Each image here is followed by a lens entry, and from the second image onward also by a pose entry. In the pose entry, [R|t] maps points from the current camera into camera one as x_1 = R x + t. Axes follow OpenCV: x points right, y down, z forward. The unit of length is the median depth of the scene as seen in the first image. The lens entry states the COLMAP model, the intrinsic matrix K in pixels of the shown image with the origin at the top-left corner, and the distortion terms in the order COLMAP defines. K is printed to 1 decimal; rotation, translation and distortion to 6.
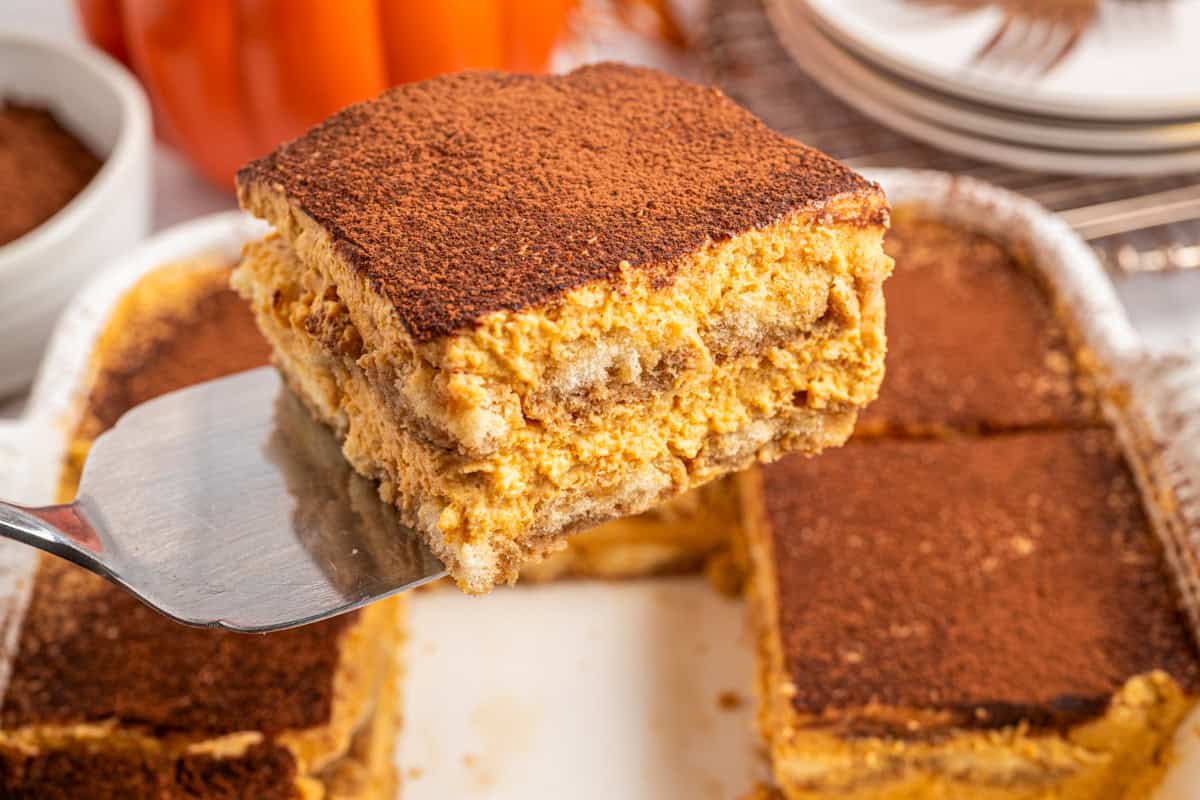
lens RADIAL K [[1755.9, 0, 600.0], [0, 1755.9, 400.0], [0, 0, 1]] dist [0.222586, 0.003746]
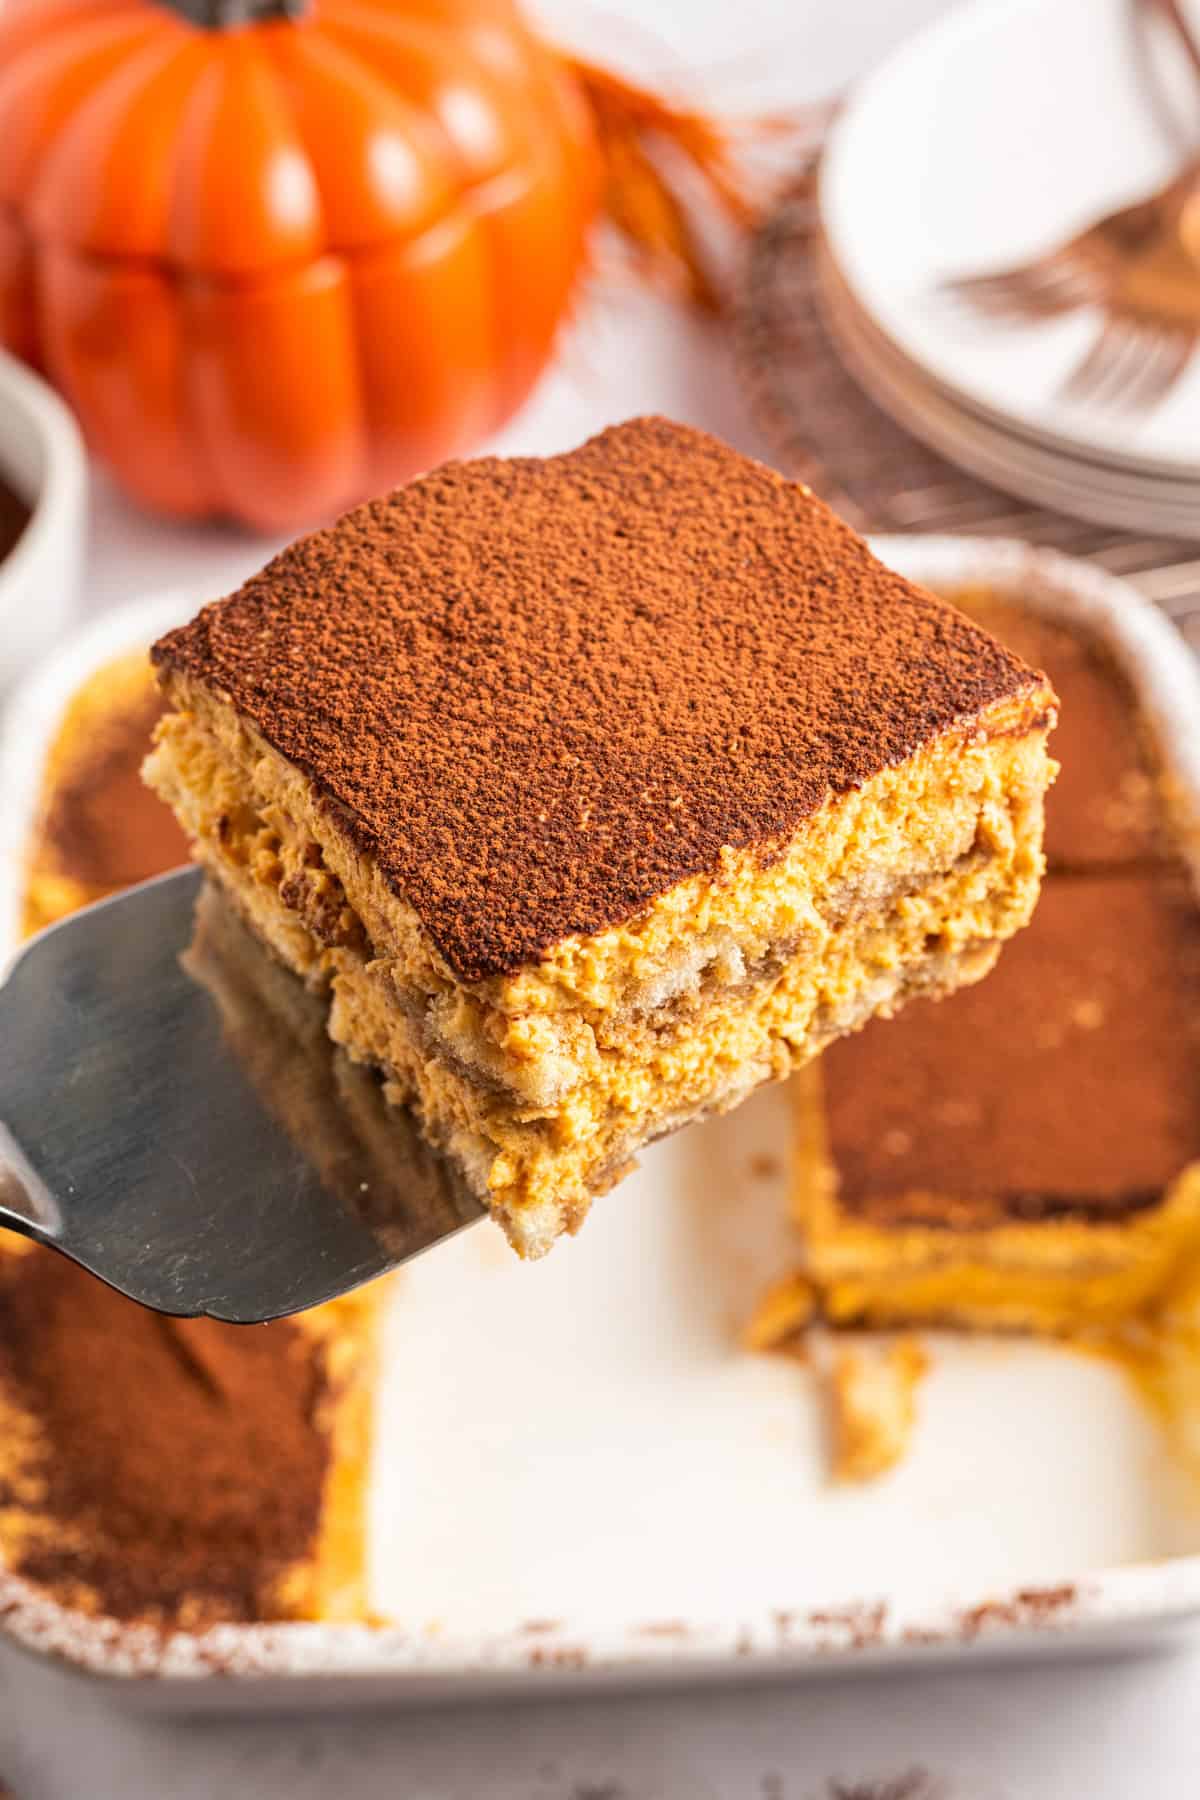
lens RADIAL K [[2633.8, 0, 625.4], [0, 2633.8, 899.5], [0, 0, 1]] dist [0.222586, 0.003746]
pose [[0.995267, -0.045641, 0.085788, -0.120471], [0.022142, 0.966126, 0.257119, -0.330291], [-0.094617, -0.254003, 0.962564, -0.080618]]
